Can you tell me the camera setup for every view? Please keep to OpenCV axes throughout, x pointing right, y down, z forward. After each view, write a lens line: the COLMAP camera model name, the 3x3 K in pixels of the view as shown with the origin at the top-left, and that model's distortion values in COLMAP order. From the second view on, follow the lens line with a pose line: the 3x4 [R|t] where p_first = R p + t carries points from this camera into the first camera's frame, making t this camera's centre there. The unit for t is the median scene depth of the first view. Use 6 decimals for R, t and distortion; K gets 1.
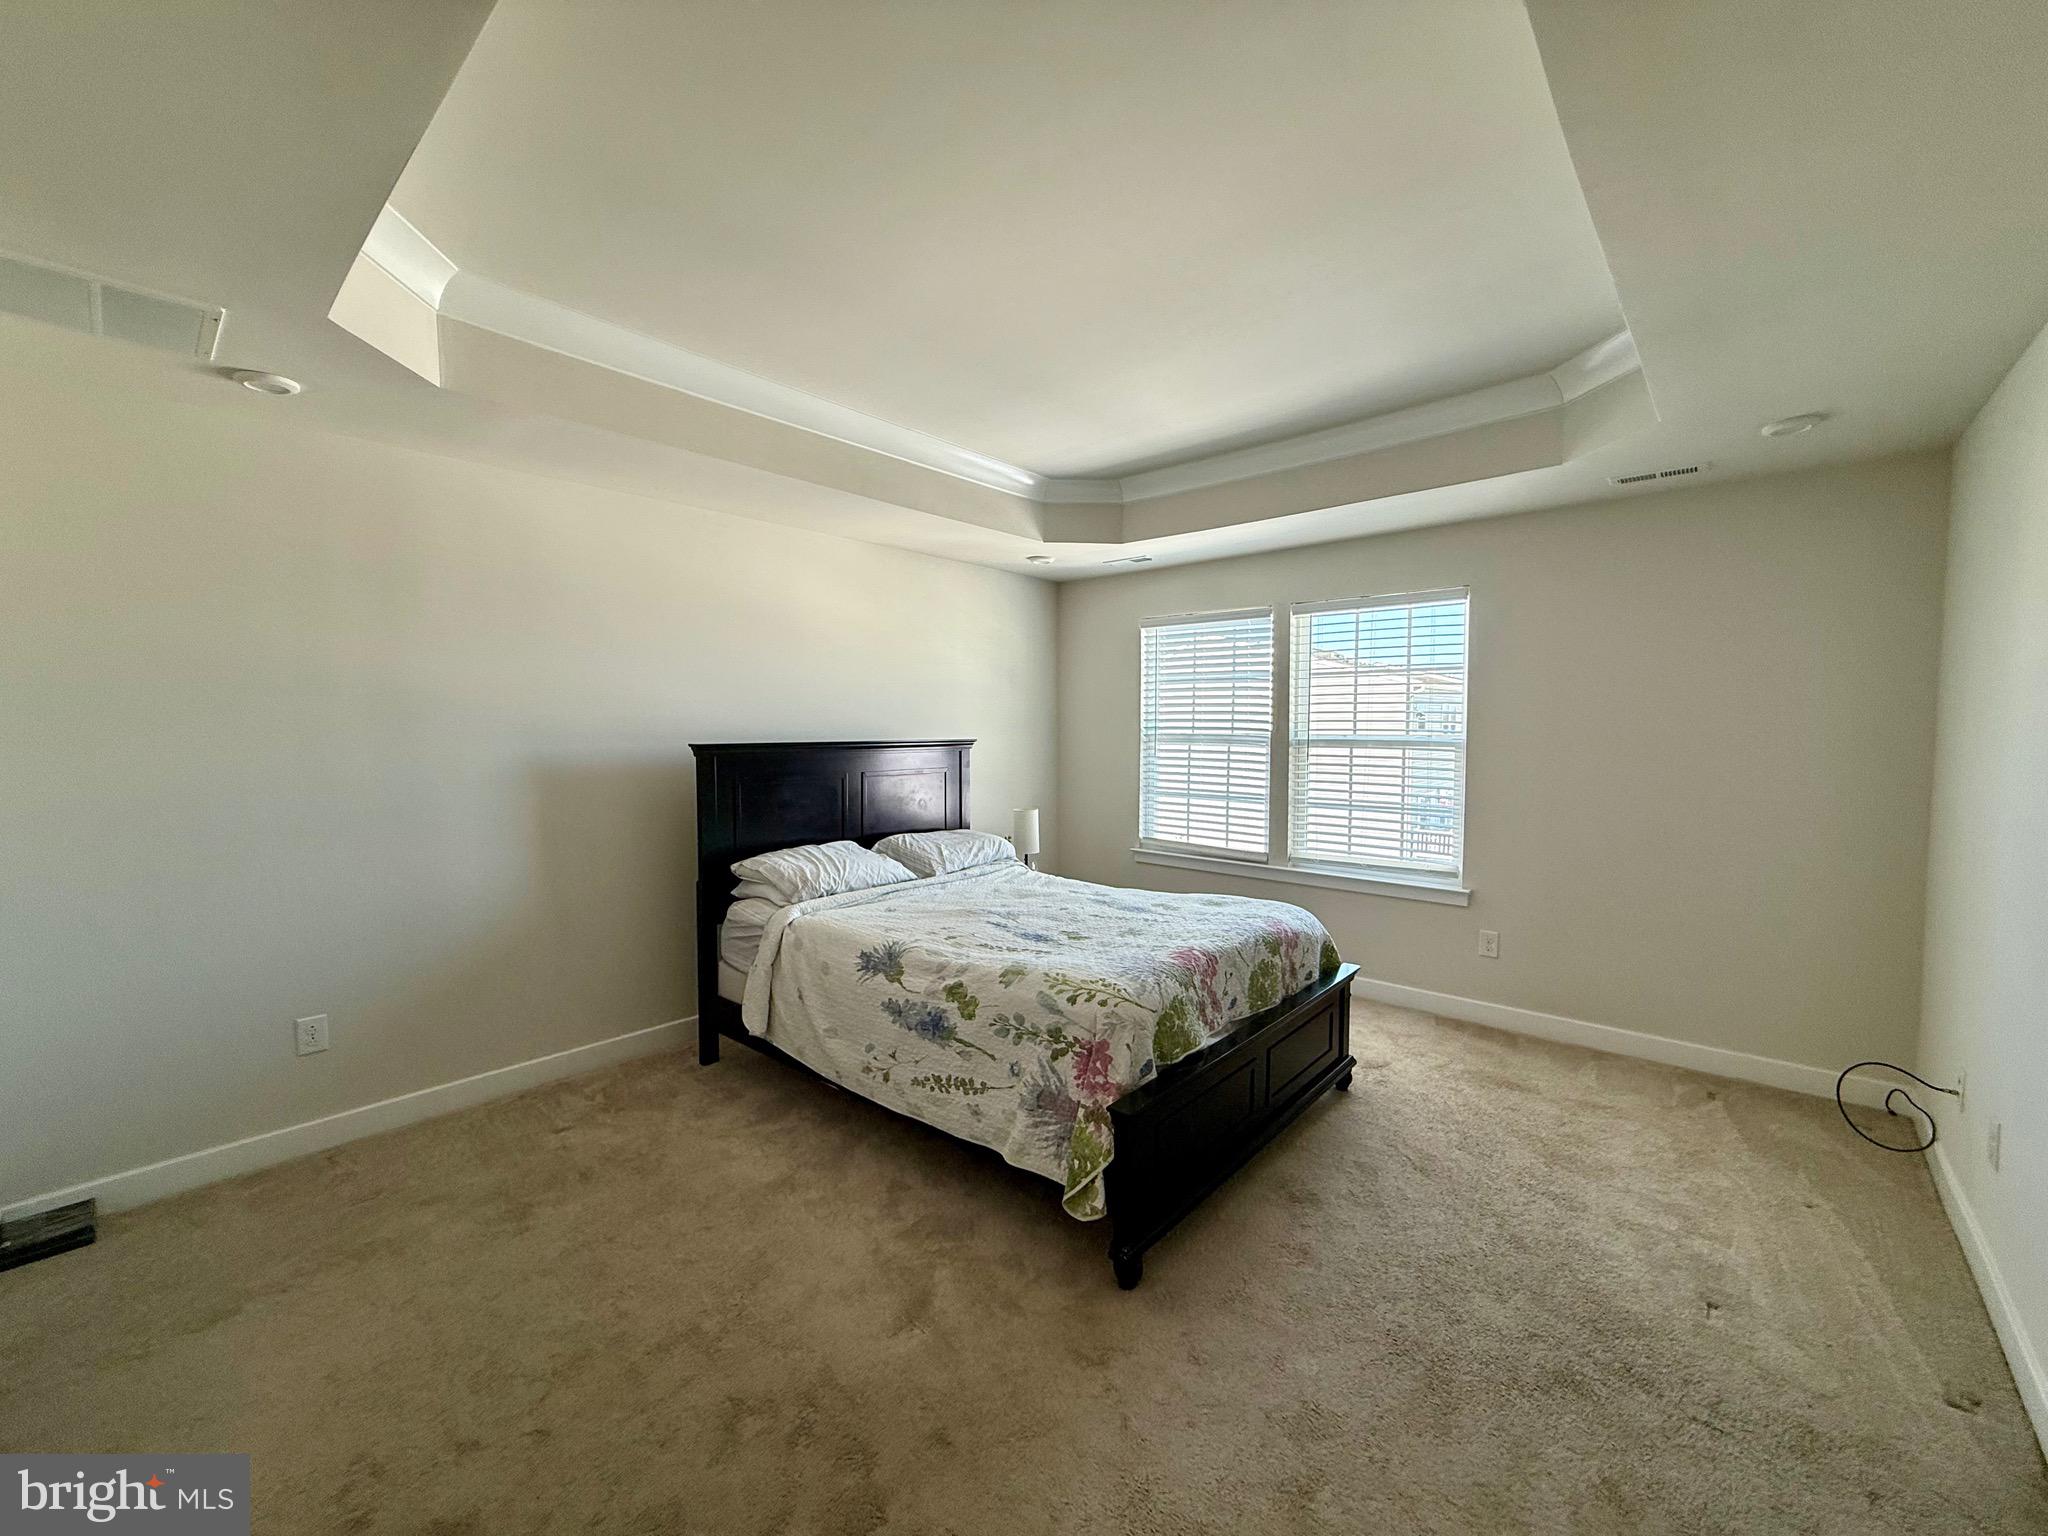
lens RADIAL K [[817.2, 0, 1017.8], [0, 817.2, 769.9], [0, 0, 1]] dist [-0.002570, -0.000268]
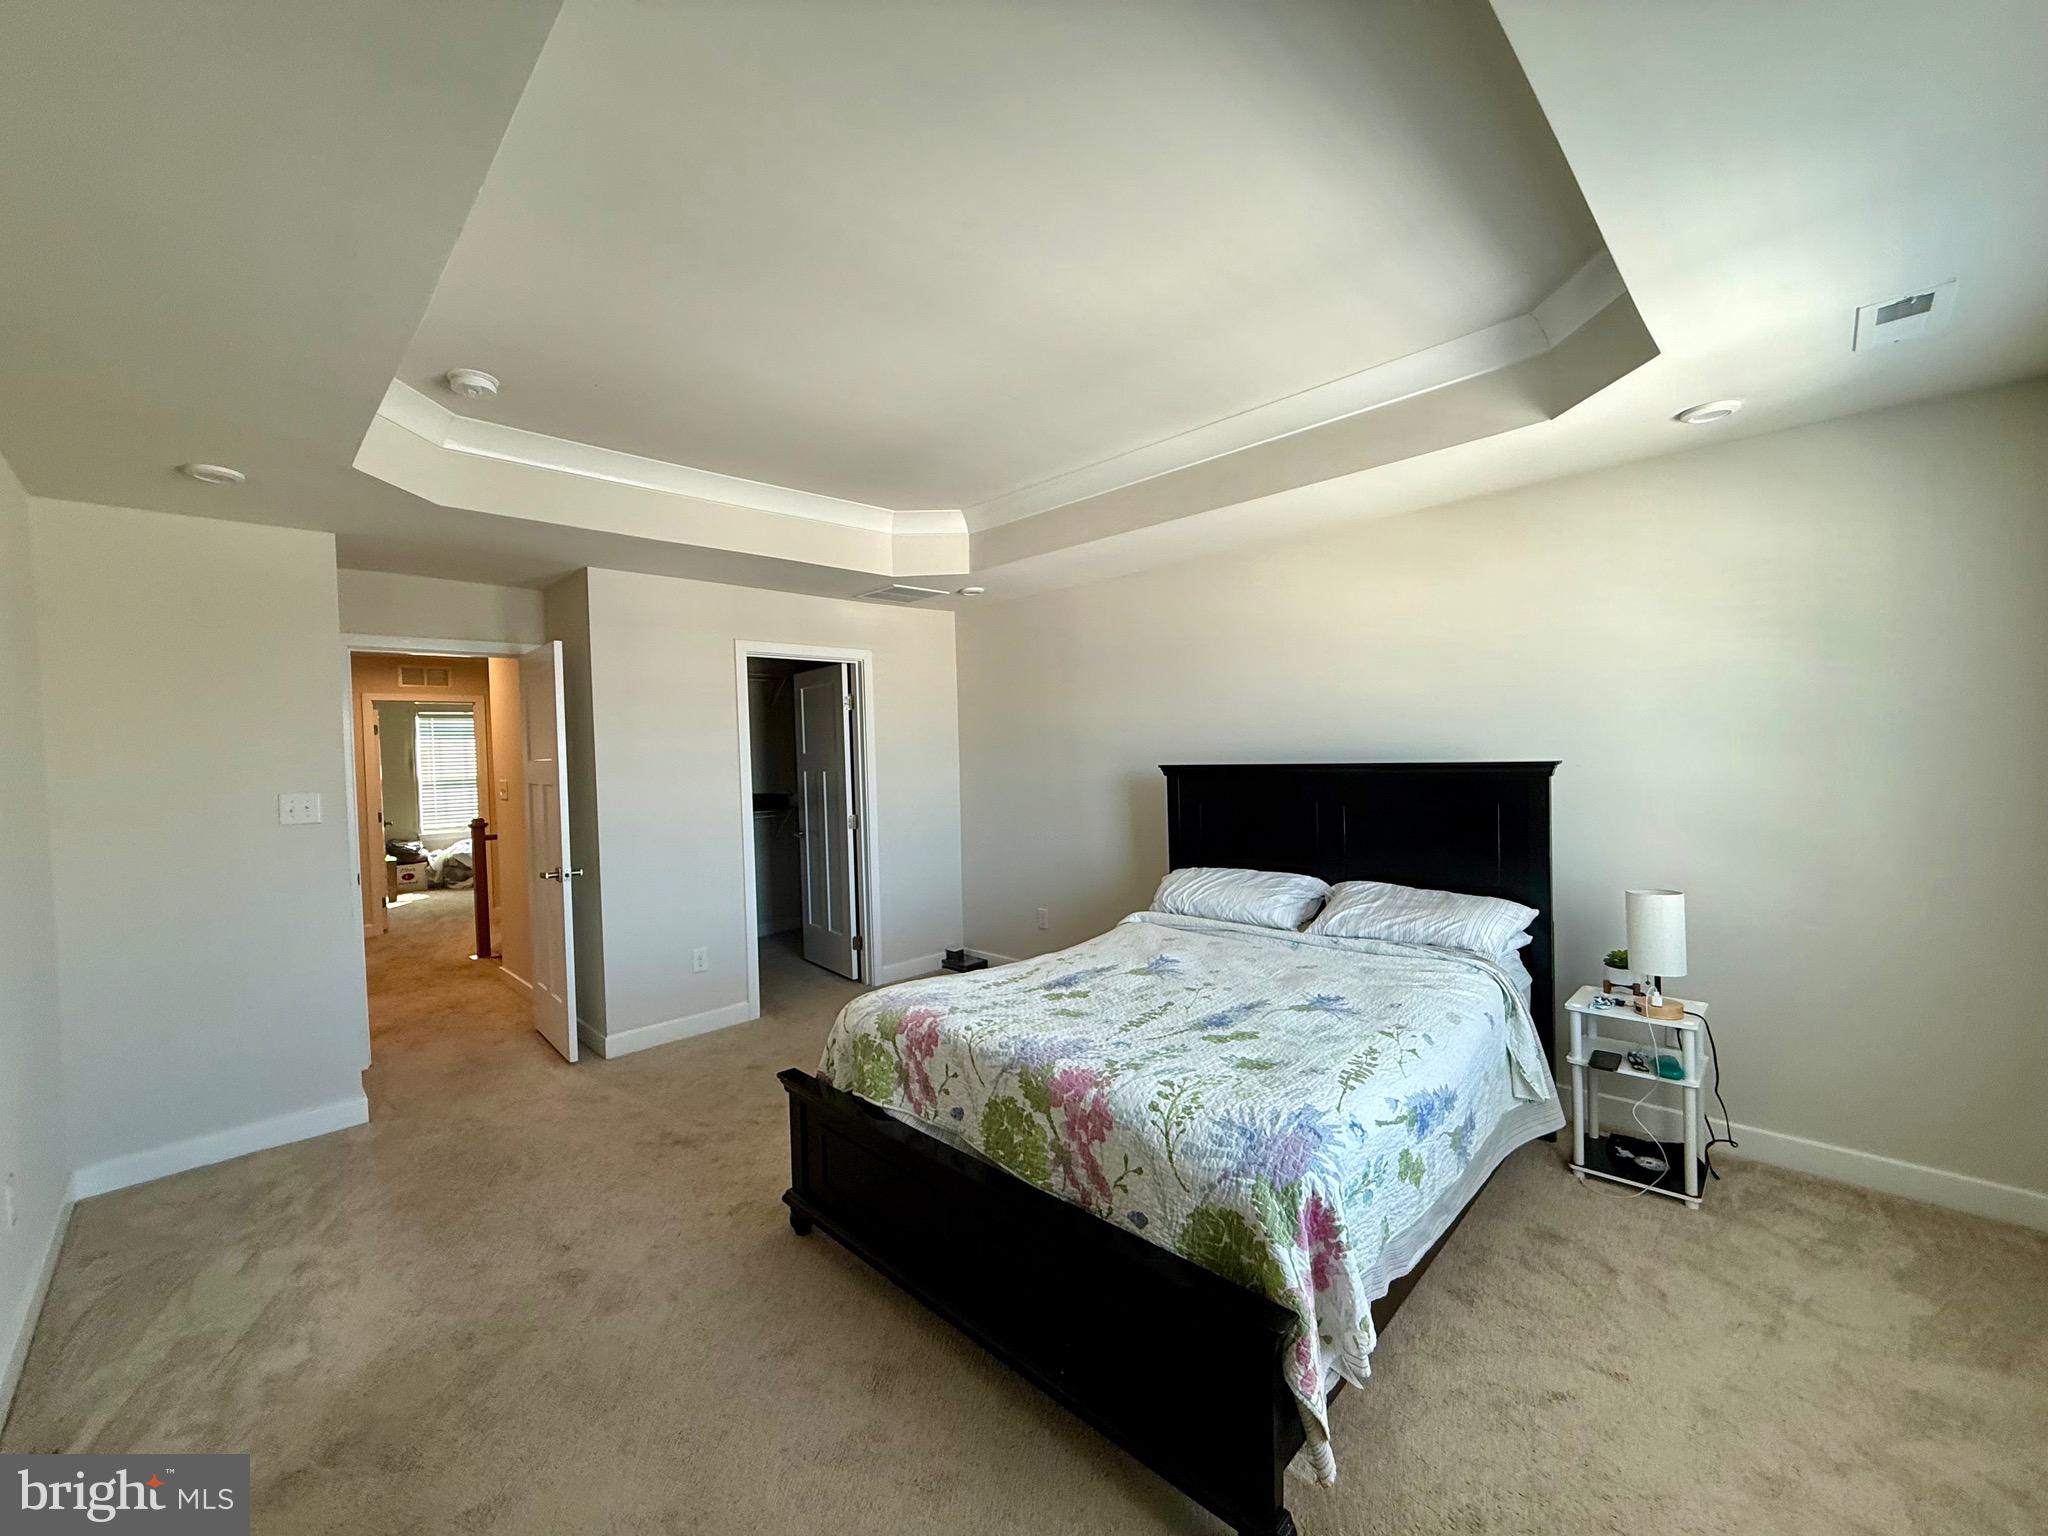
lens RADIAL K [[817.2, 0, 1017.9], [0, 817.2, 764.6], [0, 0, 1]] dist [-0.002570, -0.000268]
pose [[-0.056226, 0.017674, -0.998262, 1.005485], [-0.024162, 0.999526, 0.019057, -0.062277], [0.998126, 0.025192, -0.055772, 1.062618]]
